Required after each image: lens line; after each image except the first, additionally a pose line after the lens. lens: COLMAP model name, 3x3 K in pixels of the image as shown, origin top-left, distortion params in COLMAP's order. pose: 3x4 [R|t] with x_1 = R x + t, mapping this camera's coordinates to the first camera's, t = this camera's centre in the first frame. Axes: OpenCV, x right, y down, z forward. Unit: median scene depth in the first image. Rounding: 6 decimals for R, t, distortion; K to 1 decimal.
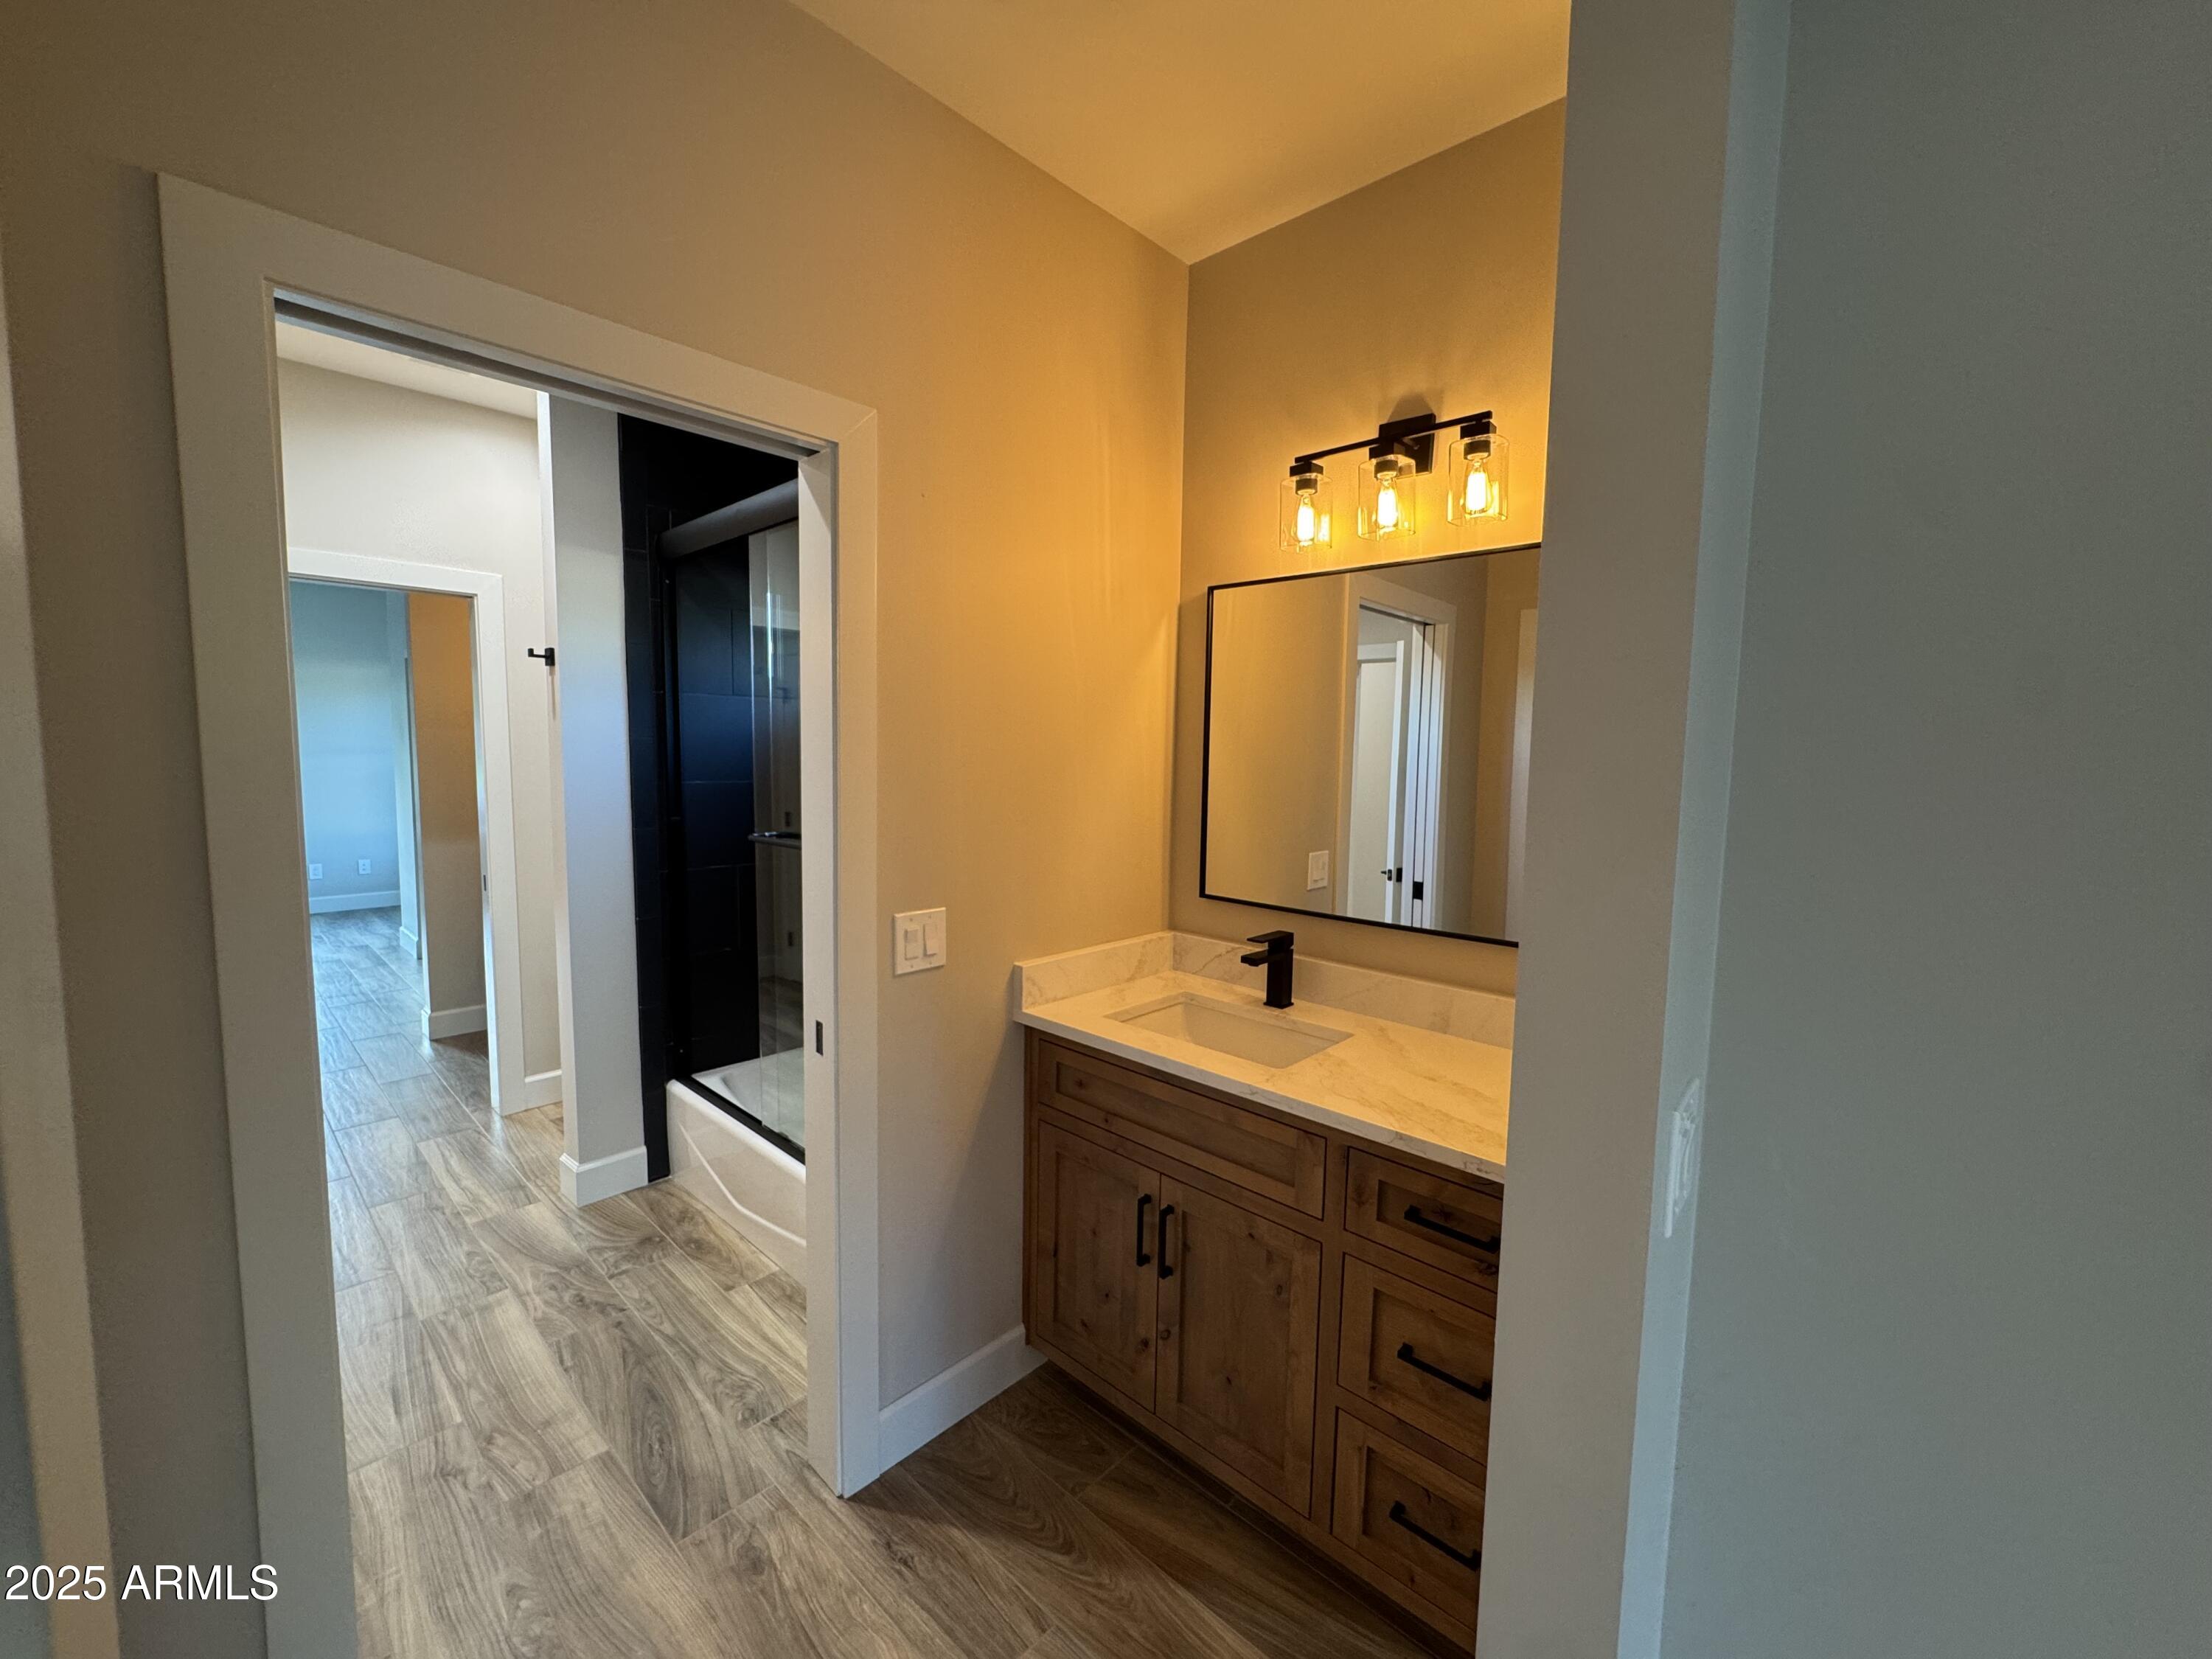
lens RADIAL K [[884.8, 0, 1102.9], [0, 884.8, 837.0], [0, 0, 1]] dist [0.002176, -0.000549]
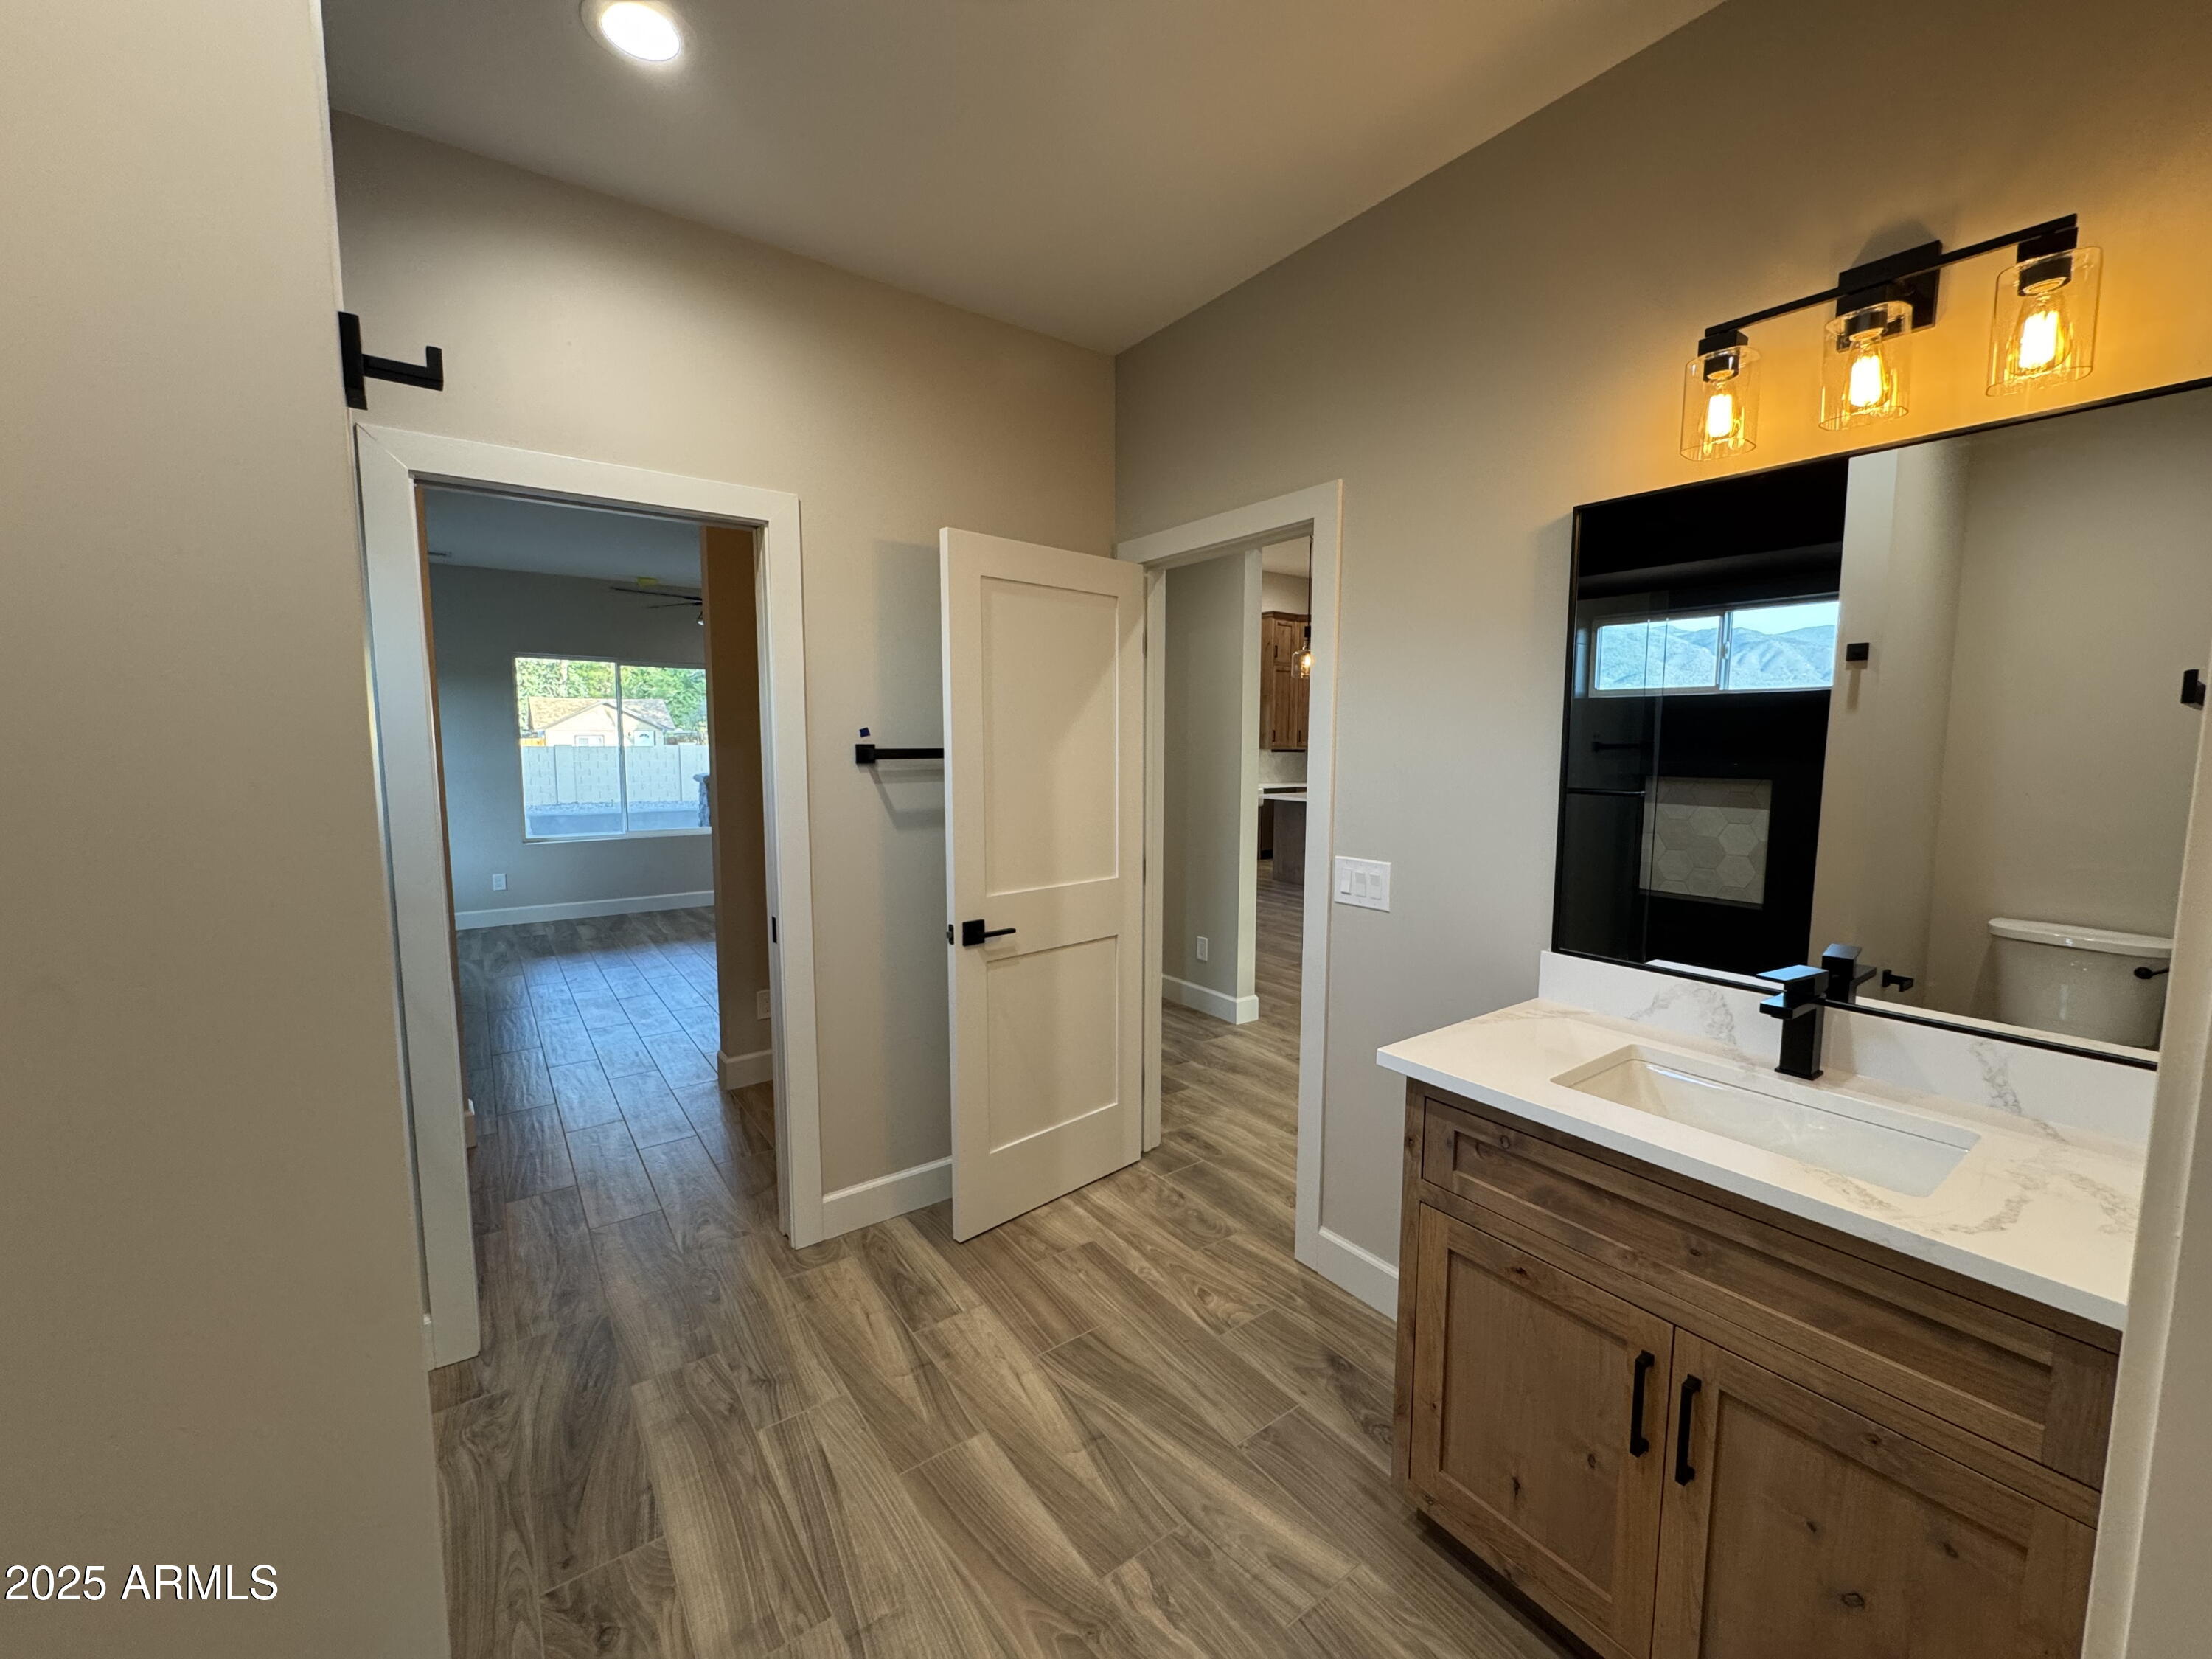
lens RADIAL K [[884.8, 0, 1095.6], [0, 884.8, 826.4], [0, 0, 1]] dist [0.002176, -0.000549]
pose [[-0.979595, -0.034872, 0.197932, -1.133332], [0.005259, 0.980047, 0.198696, -0.154061], [-0.200912, 0.195682, -0.959866, 1.560641]]
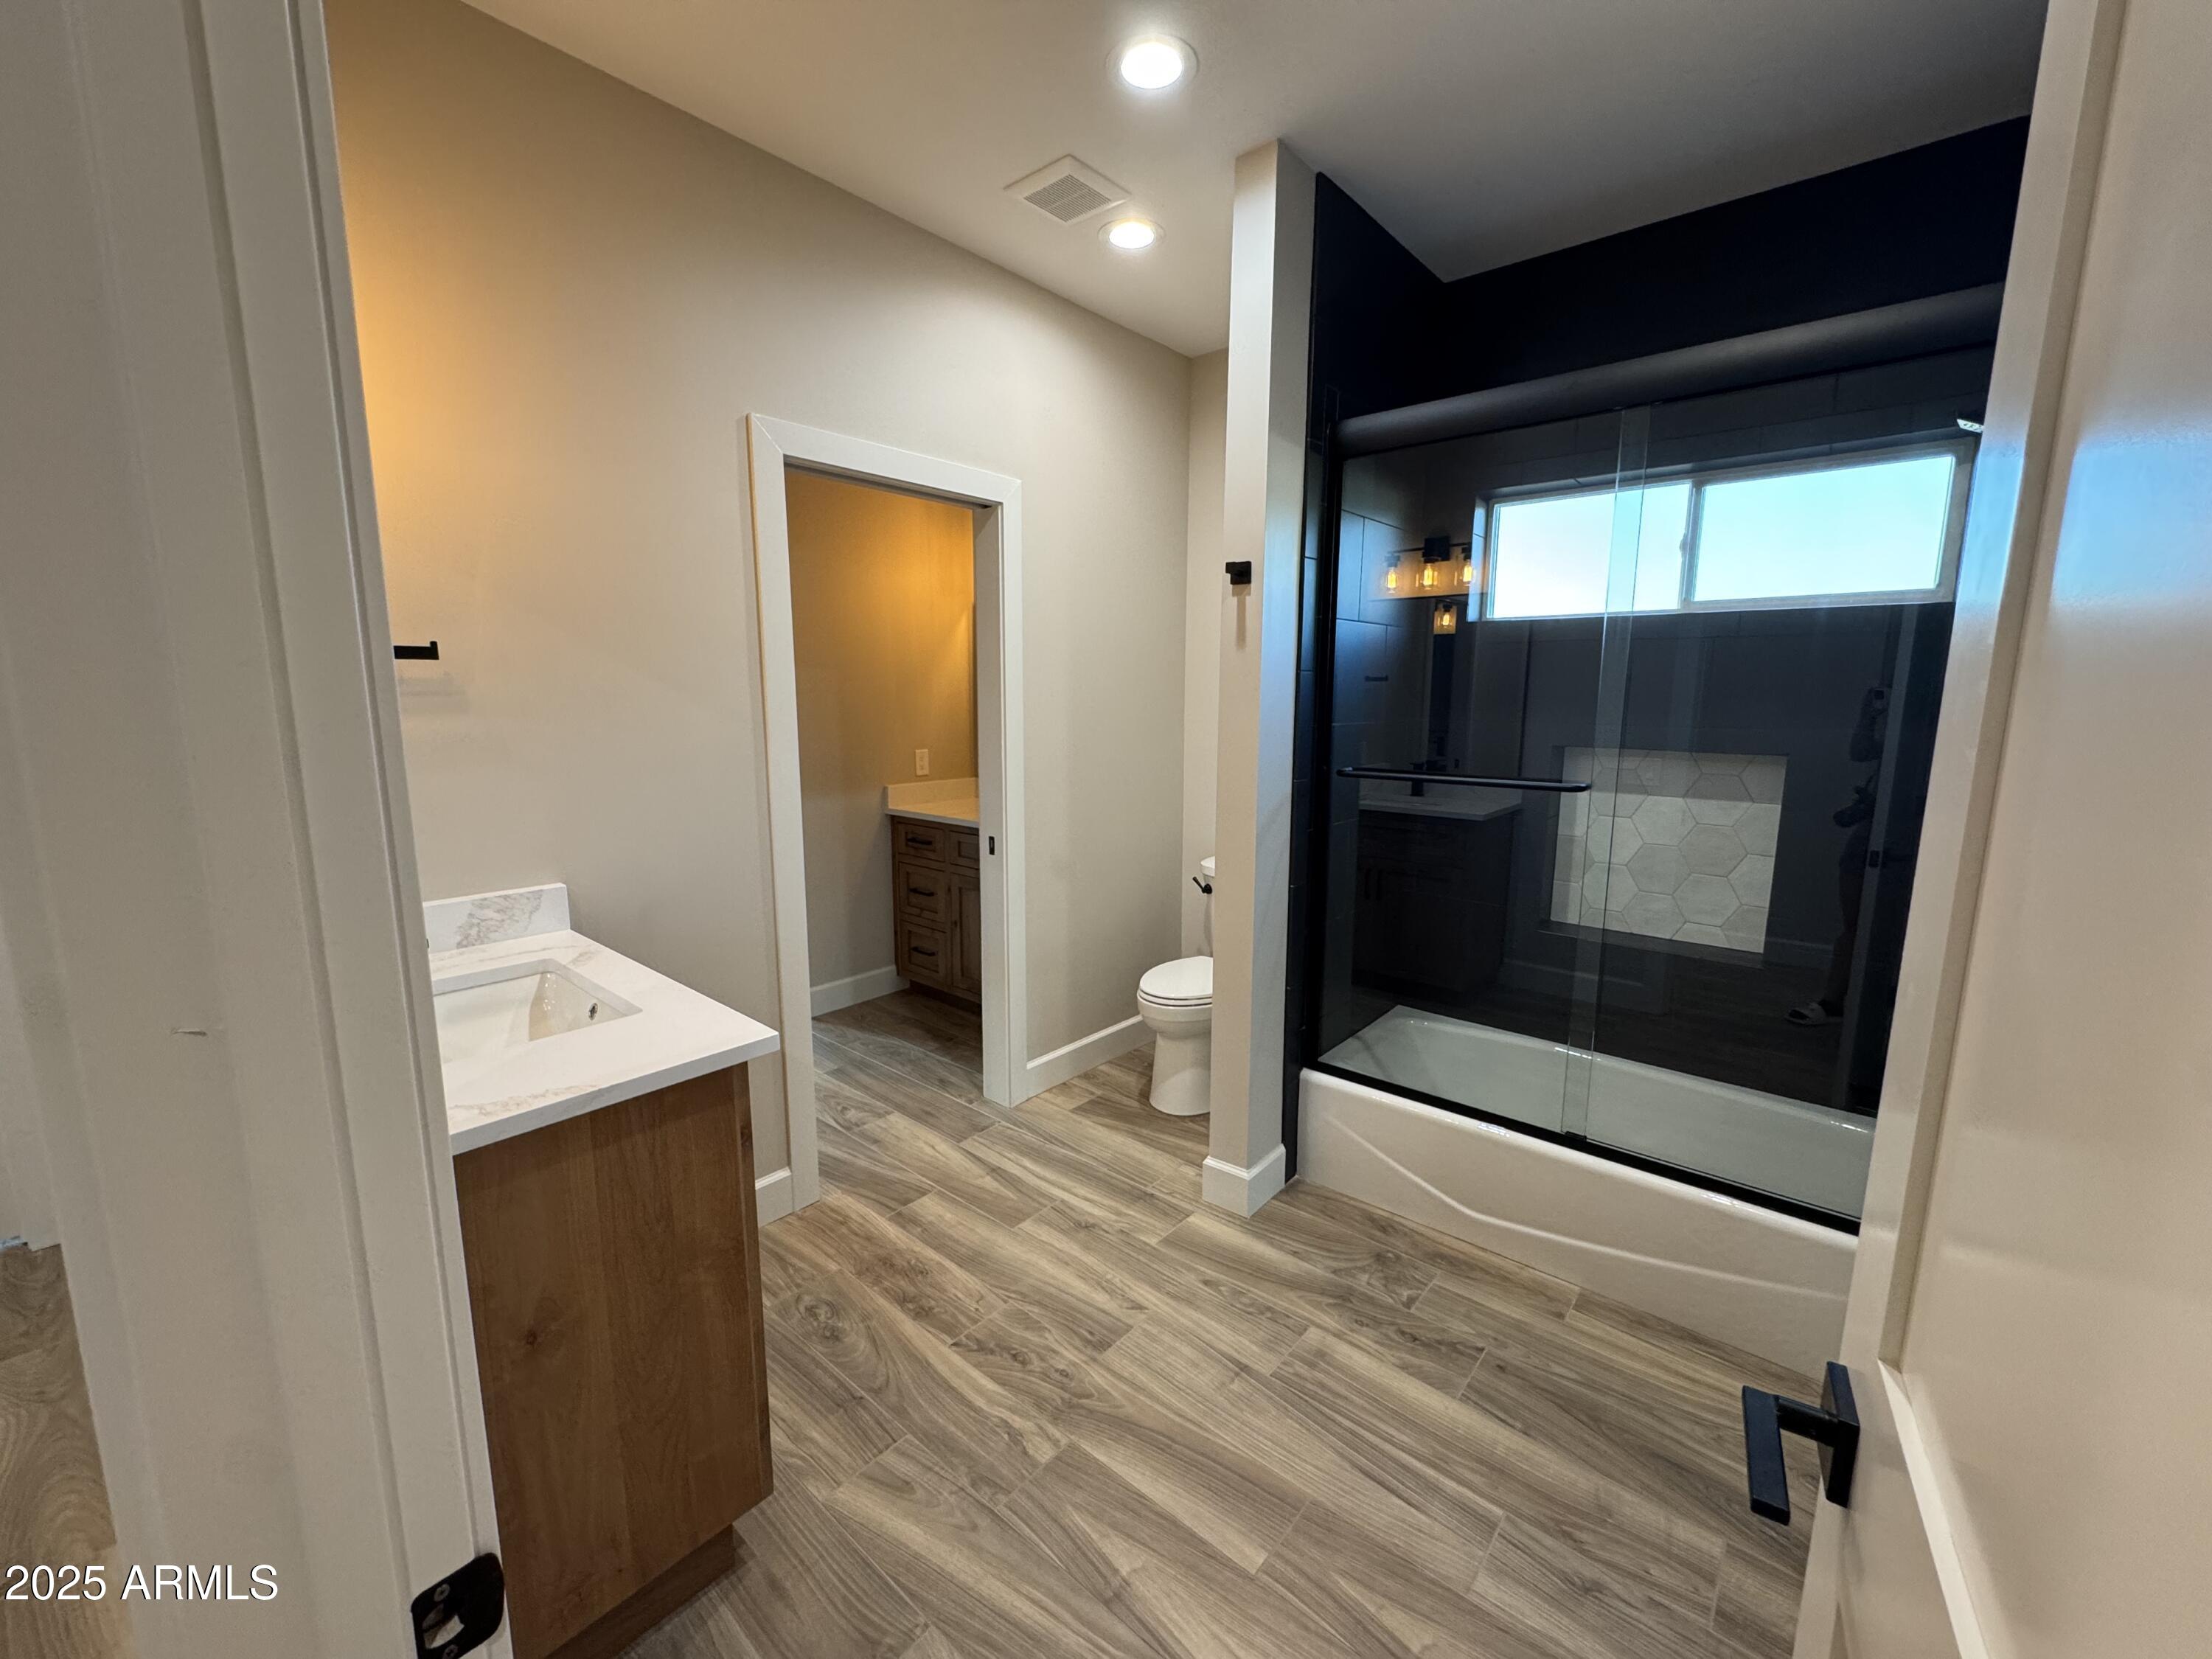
lens RADIAL K [[884.8, 0, 1114.5], [0, 884.8, 825.4], [0, 0, 1]] dist [0.002176, -0.000549]
pose [[0.998376, -0.014747, 0.055030, -1.013152], [0.011893, 0.998585, 0.051840, -0.013447], [-0.055717, -0.051101, 0.997138, 0.221186]]
